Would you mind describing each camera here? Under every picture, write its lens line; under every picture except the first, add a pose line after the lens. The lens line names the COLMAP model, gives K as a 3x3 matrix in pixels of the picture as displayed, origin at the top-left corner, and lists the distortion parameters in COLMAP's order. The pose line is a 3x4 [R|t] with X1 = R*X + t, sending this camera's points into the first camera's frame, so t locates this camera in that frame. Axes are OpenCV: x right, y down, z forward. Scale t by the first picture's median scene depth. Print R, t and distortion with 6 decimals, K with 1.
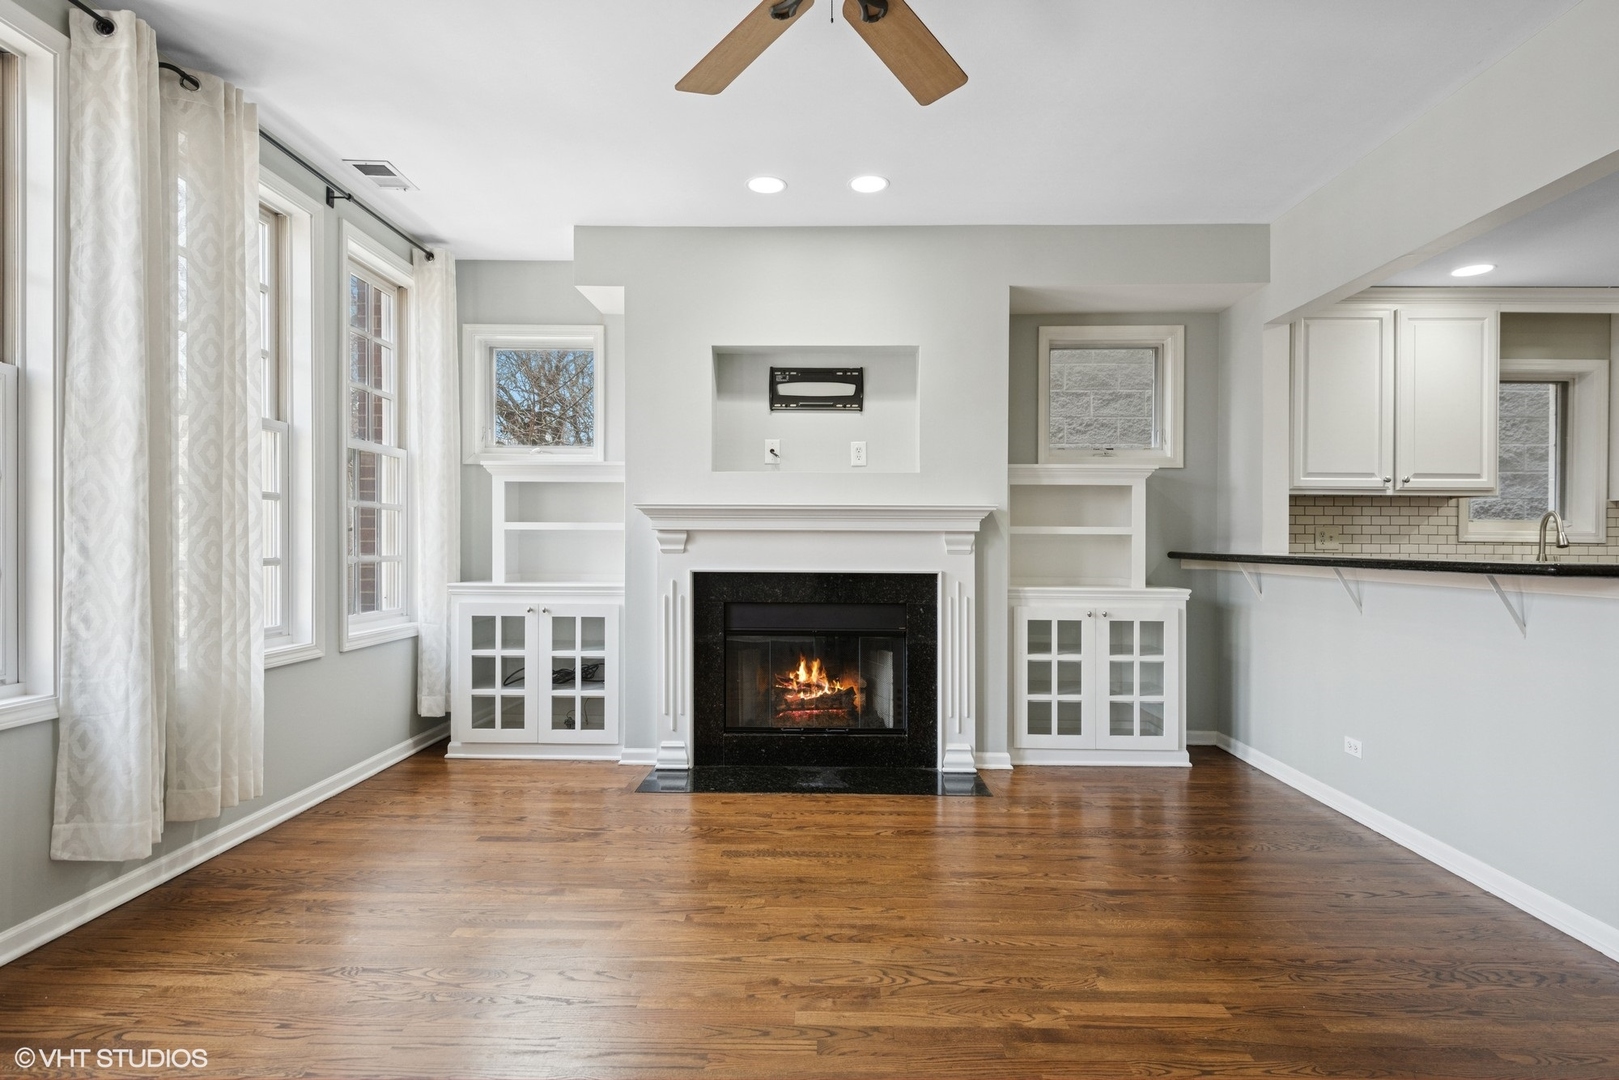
lens RADIAL K [[840.9, 0, 805.2], [0, 840.9, 549.7], [0, 0, 1]] dist [0.026907, -0.020586]
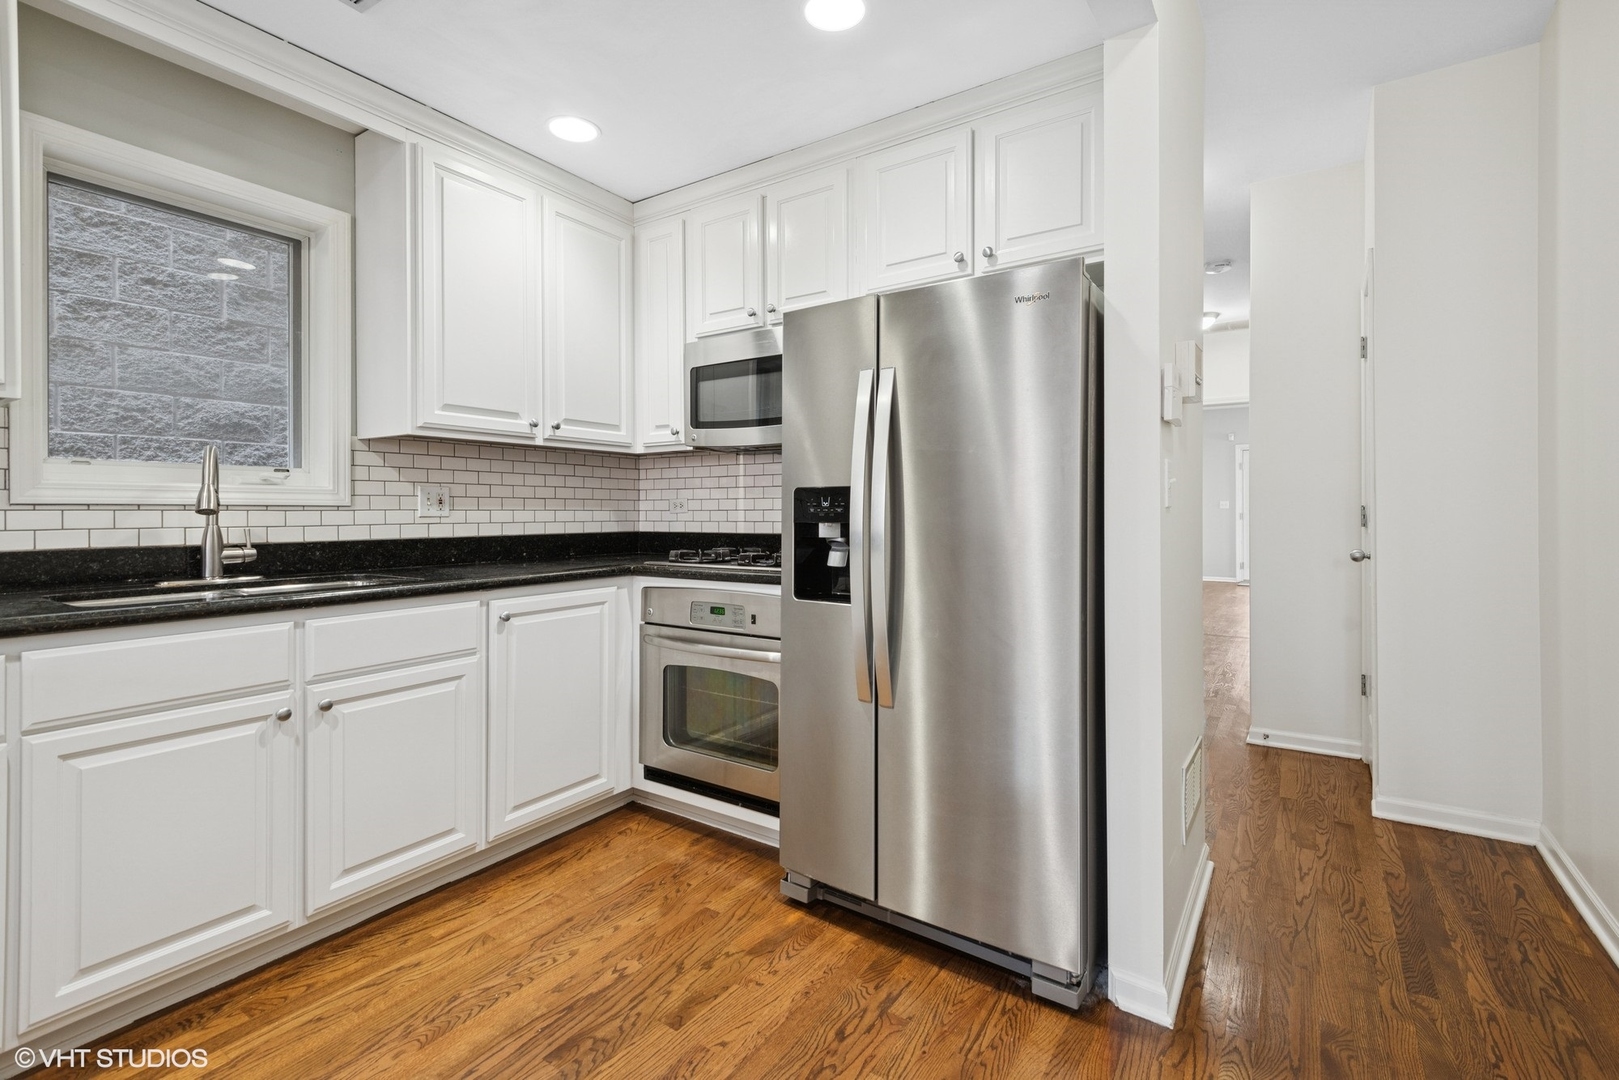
lens RADIAL K [[745.6, 0, 802.7], [0, 745.6, 505.7], [0, 0, 1]] dist [0.031582, -0.011904]
pose [[0.545666, -0.003842, 0.837994, 0.723424], [0.015666, 0.999862, -0.005616, 0.000792], [-0.837856, 0.016193, 0.545651, 0.451899]]
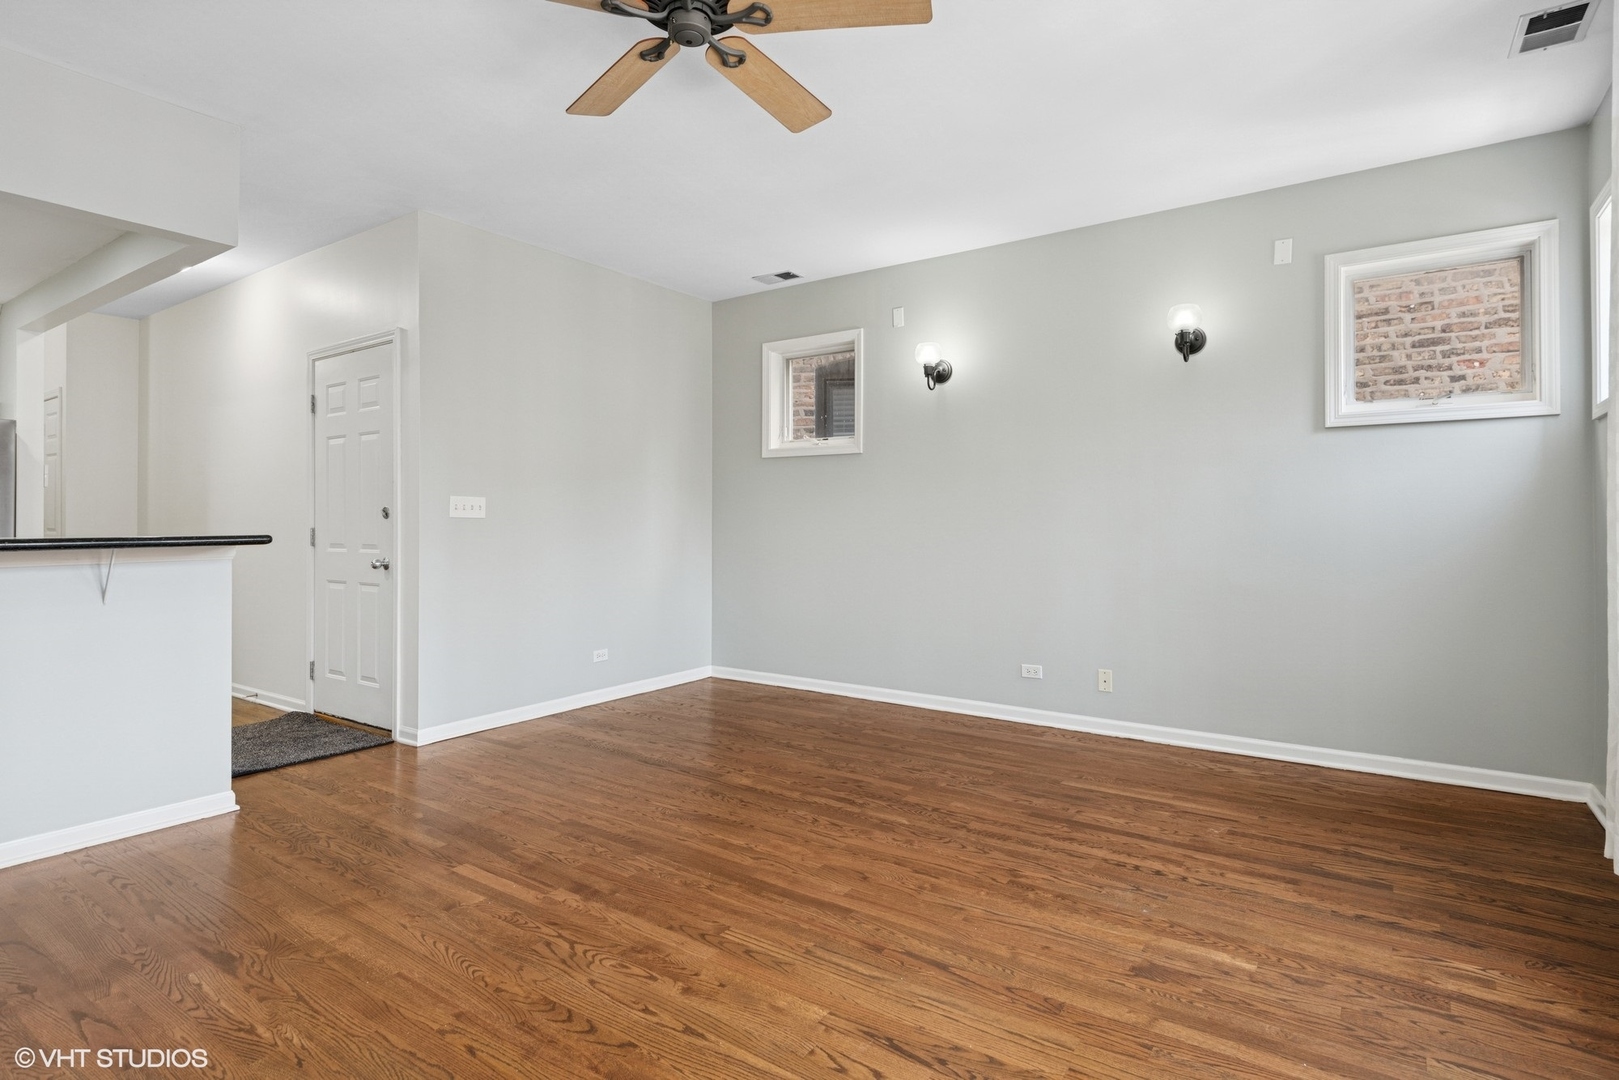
lens RADIAL K [[840.9, 0, 796.5], [0, 840.9, 525.9], [0, 0, 1]] dist [0.026907, -0.020586]
pose [[-0.831931, -0.010705, 0.554776, -0.337935], [0.001867, 0.999754, 0.022090, -0.014024], [-0.554876, 0.019413, -0.831707, 0.879594]]
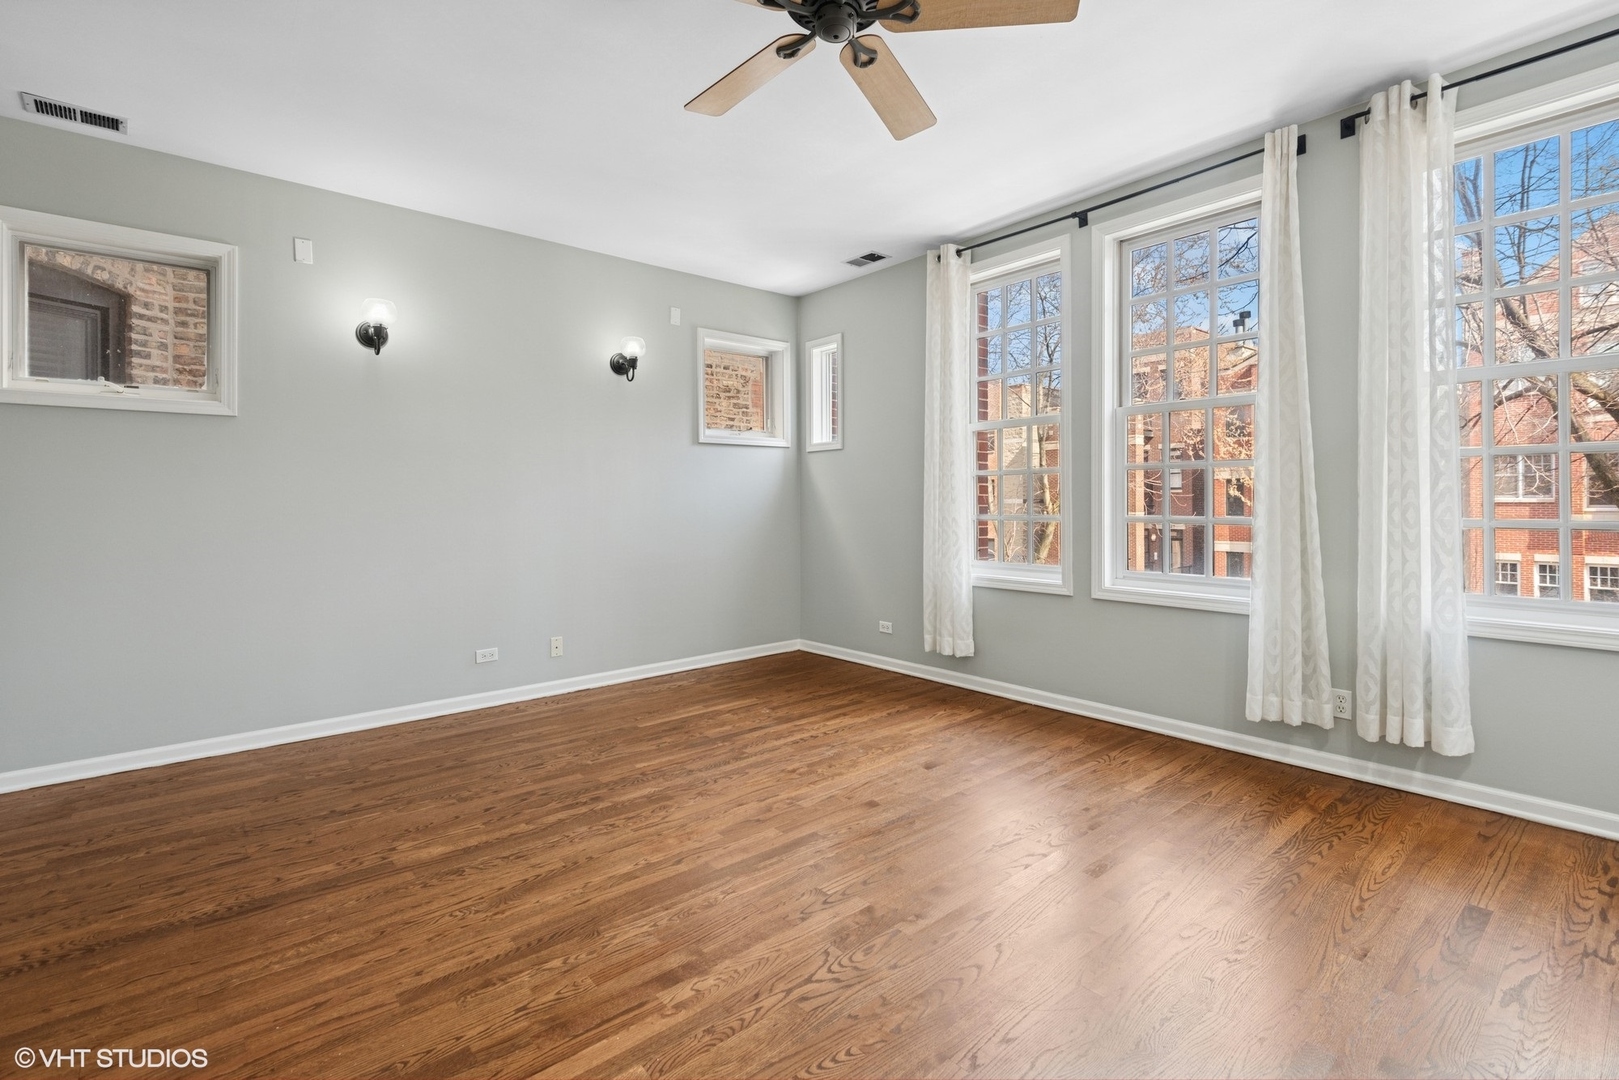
lens RADIAL K [[745.6, 0, 835.7], [0, 745.6, 500.3], [0, 0, 1]] dist [0.031582, -0.011904]
pose [[-0.728371, -0.000930, -0.685182, 0.356713], [-0.004232, 0.999986, 0.003141, -0.008148], [0.685169, 0.005188, -0.728365, 0.832955]]
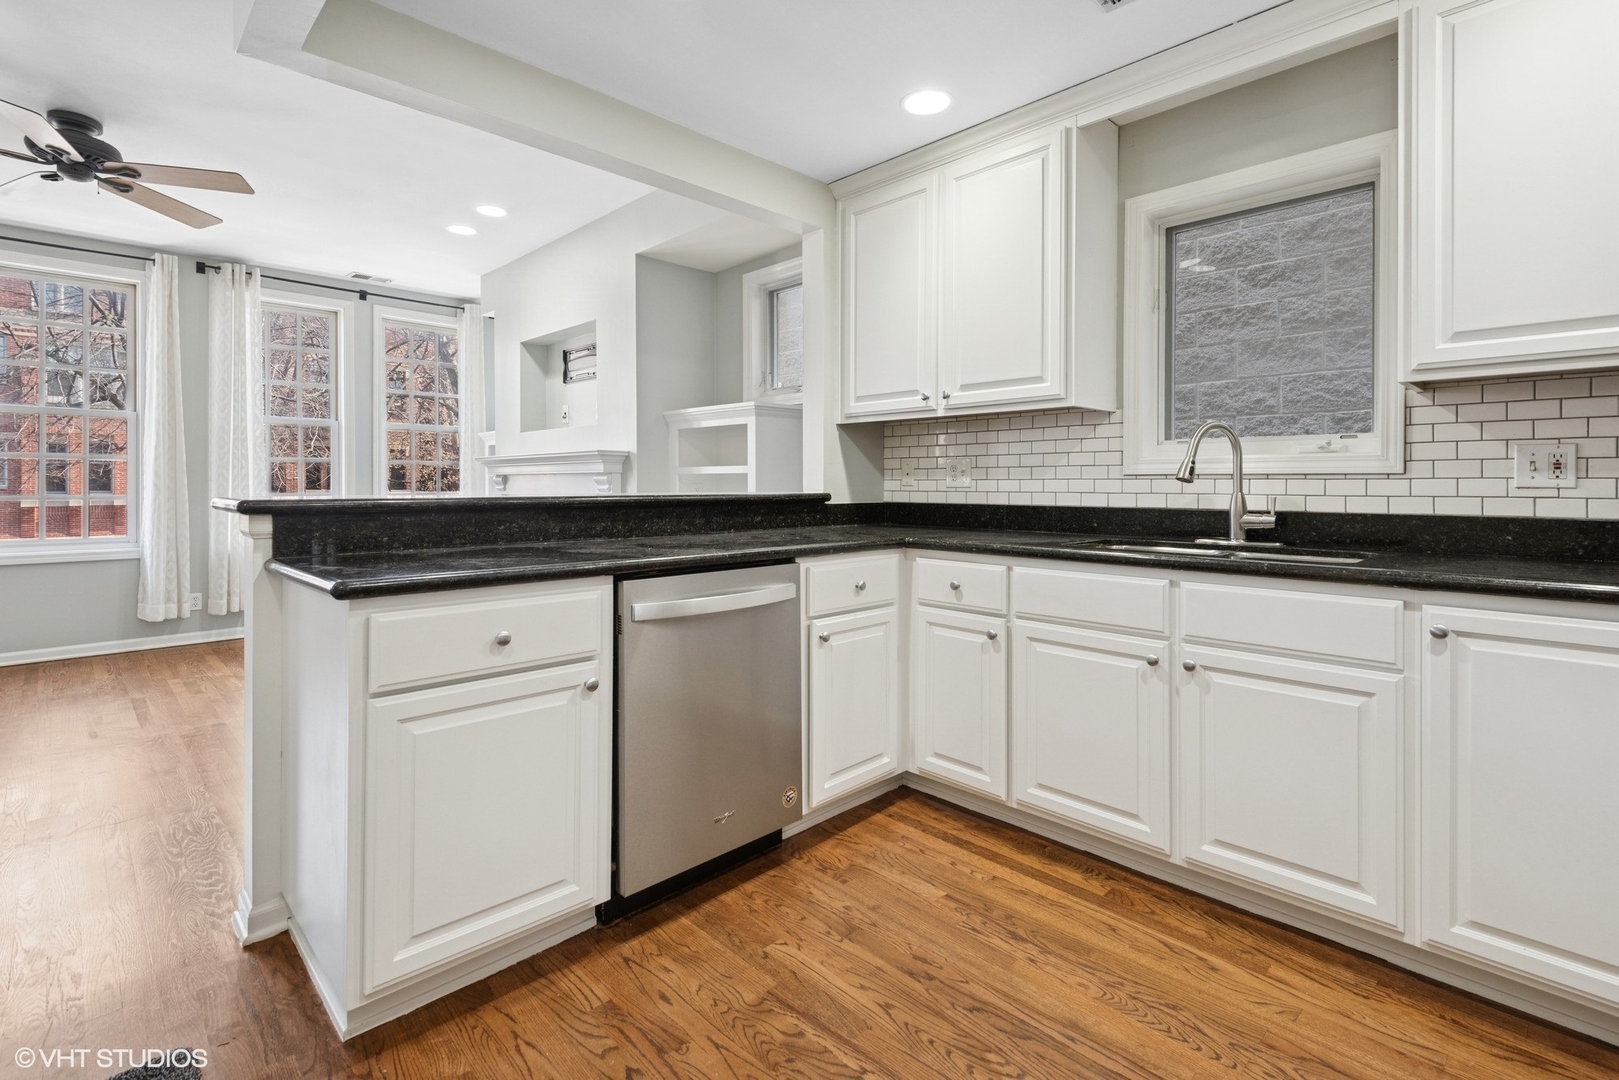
lens RADIAL K [[745.6, 0, 811.6], [0, 745.6, 487.1], [0, 0, 1]] dist [0.031582, -0.011904]
pose [[0.720185, -0.003316, -0.693774, 1.105711], [-0.002086, 0.999974, -0.006944, 0.005637], [0.693779, 0.006448, 0.720159, 0.438114]]
